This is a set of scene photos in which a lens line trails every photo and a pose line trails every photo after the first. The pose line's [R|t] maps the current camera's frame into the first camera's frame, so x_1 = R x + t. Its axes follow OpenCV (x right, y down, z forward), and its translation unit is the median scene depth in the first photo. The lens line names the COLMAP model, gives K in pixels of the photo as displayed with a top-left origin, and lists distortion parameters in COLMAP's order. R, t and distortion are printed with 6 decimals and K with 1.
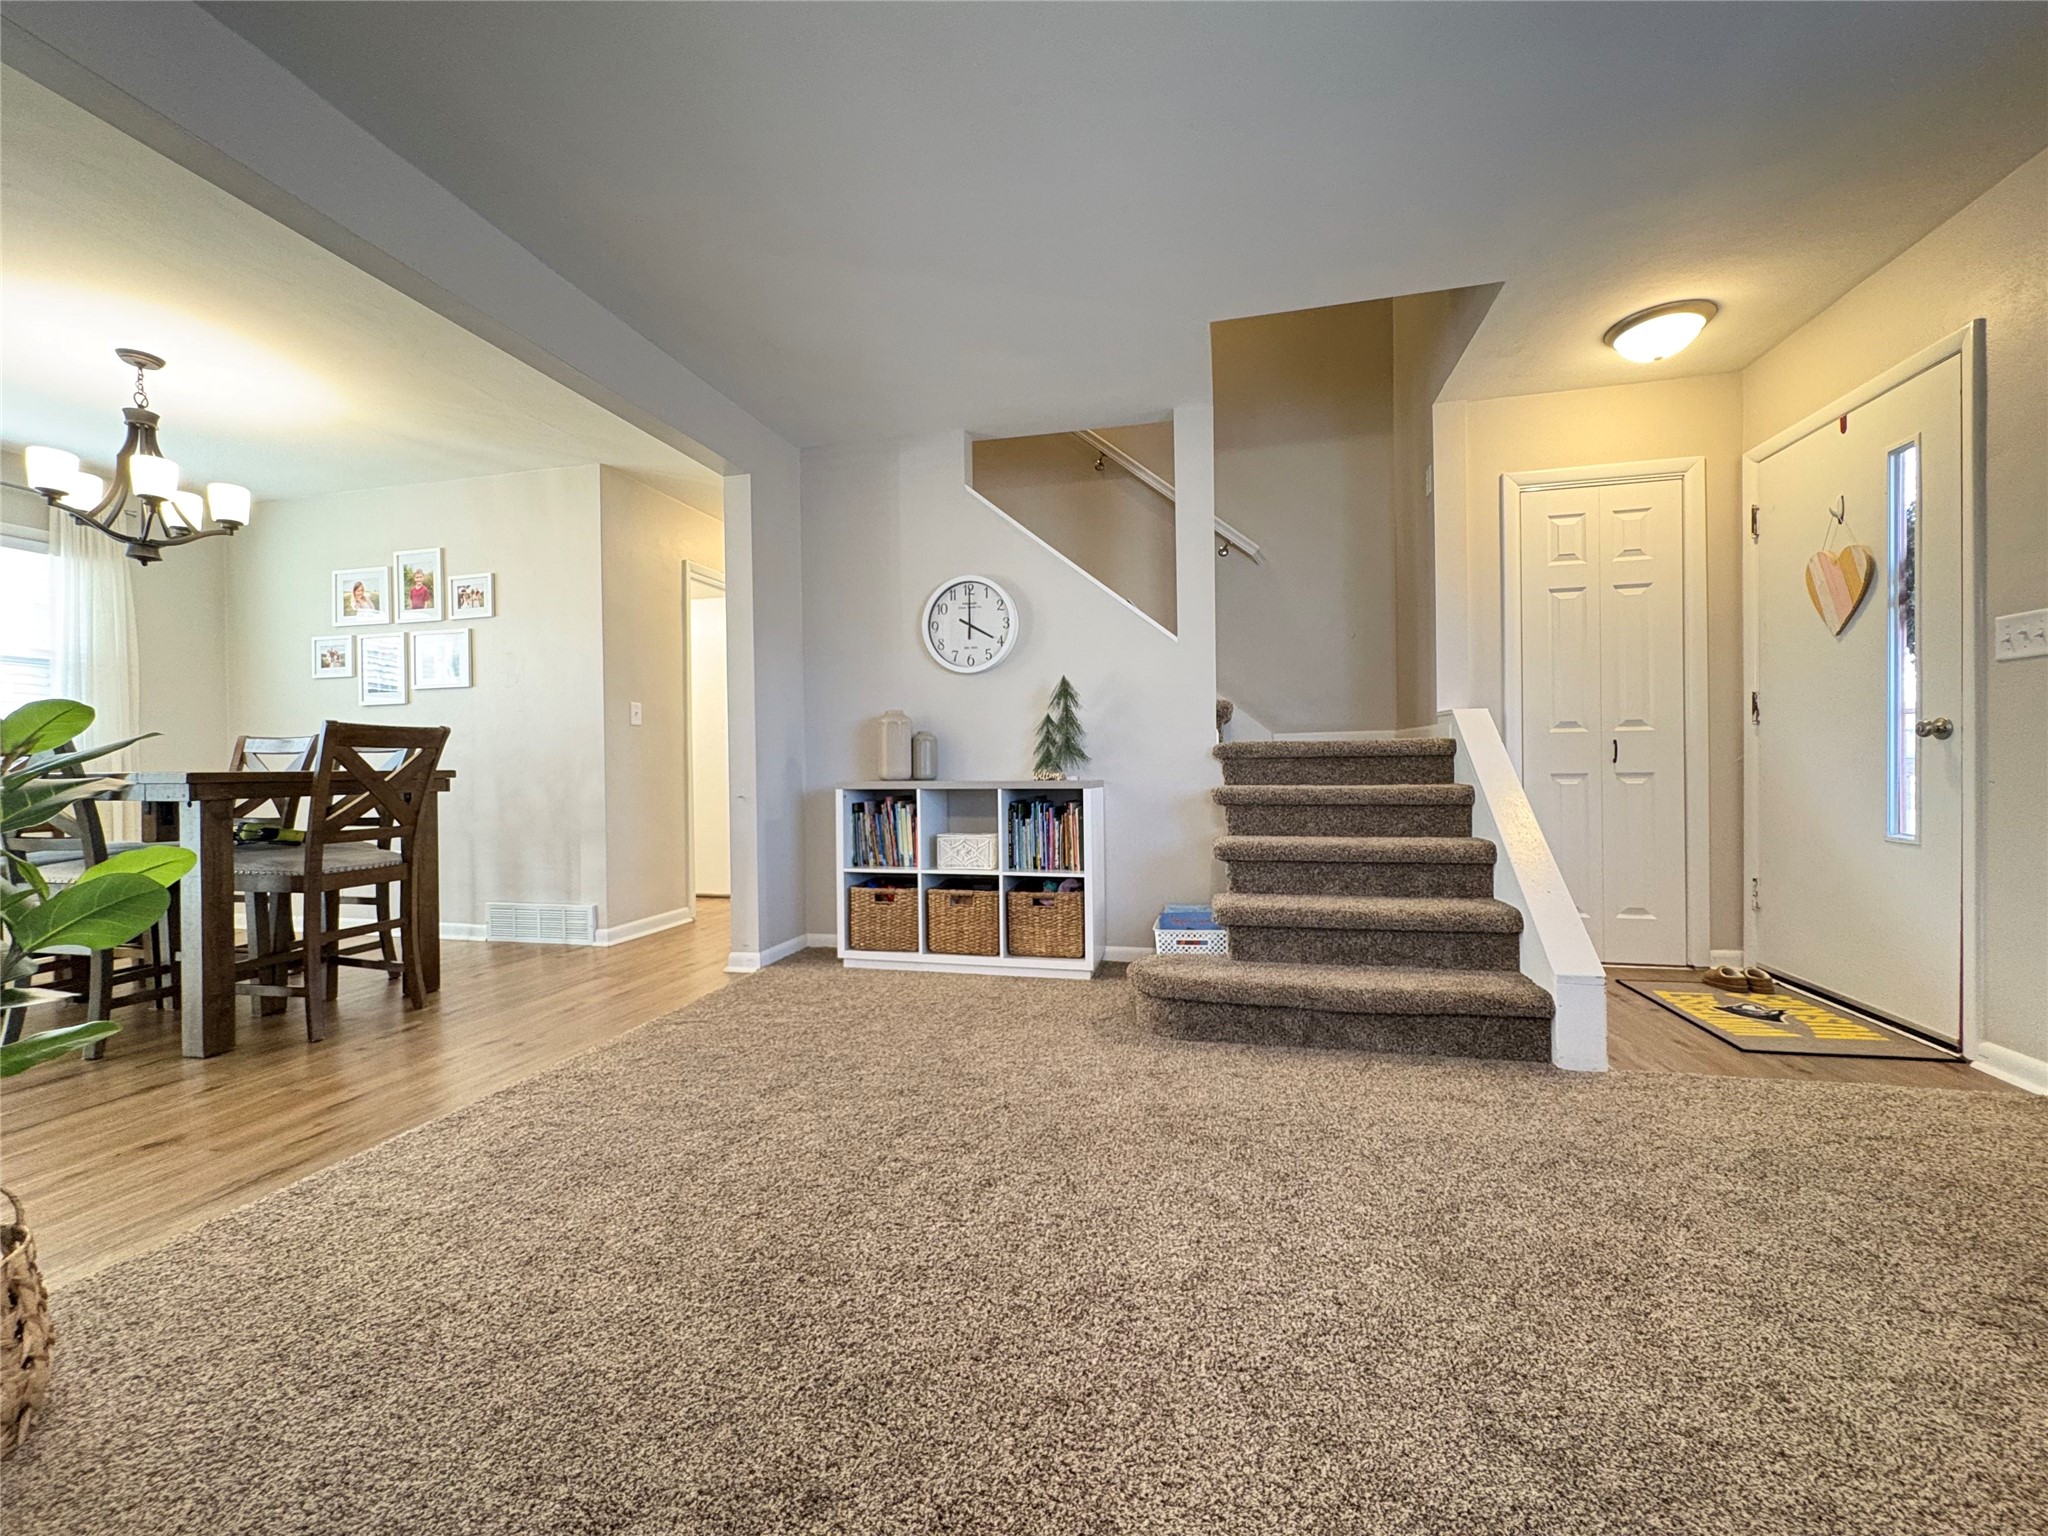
lens RADIAL K [[817.1, 0, 1027.6], [0, 817.1, 765.9], [0, 0, 1]] dist [-0.002079, 0.000533]
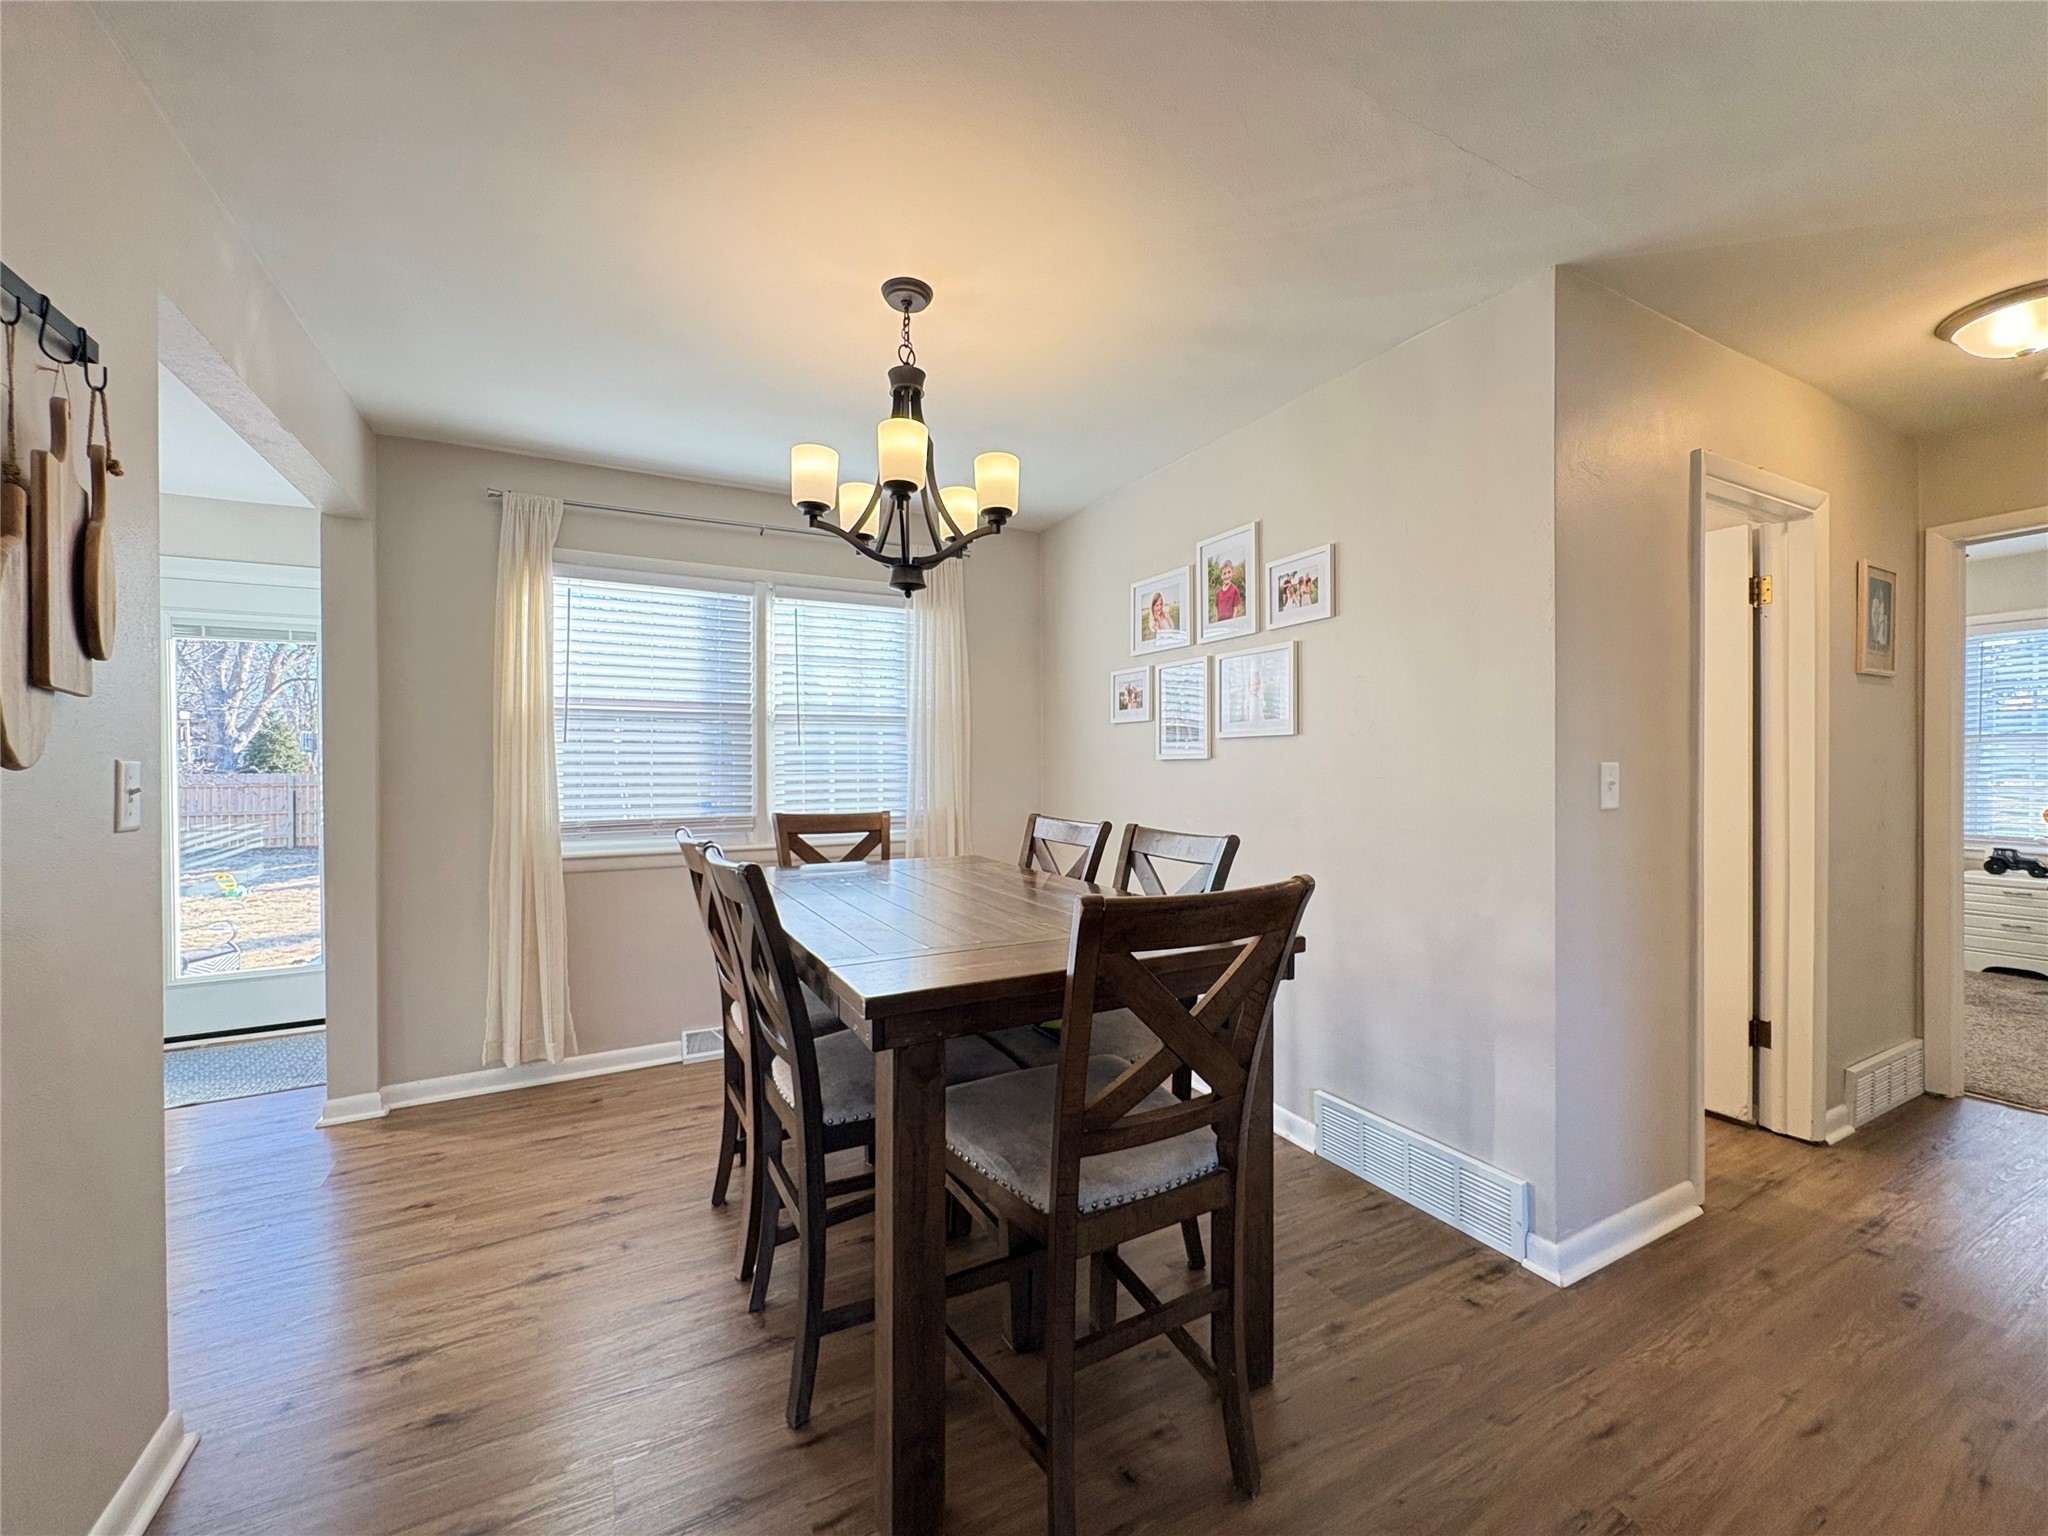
lens RADIAL K [[817.1, 0, 1024.2], [0, 817.1, 764.2], [0, 0, 1]] dist [-0.002079, 0.000533]
pose [[0.658235, 0.013860, -0.752685, -0.365685], [-0.009512, 0.999904, 0.010094, -0.082418], [0.752753, 0.000515, 0.658303, 0.453715]]
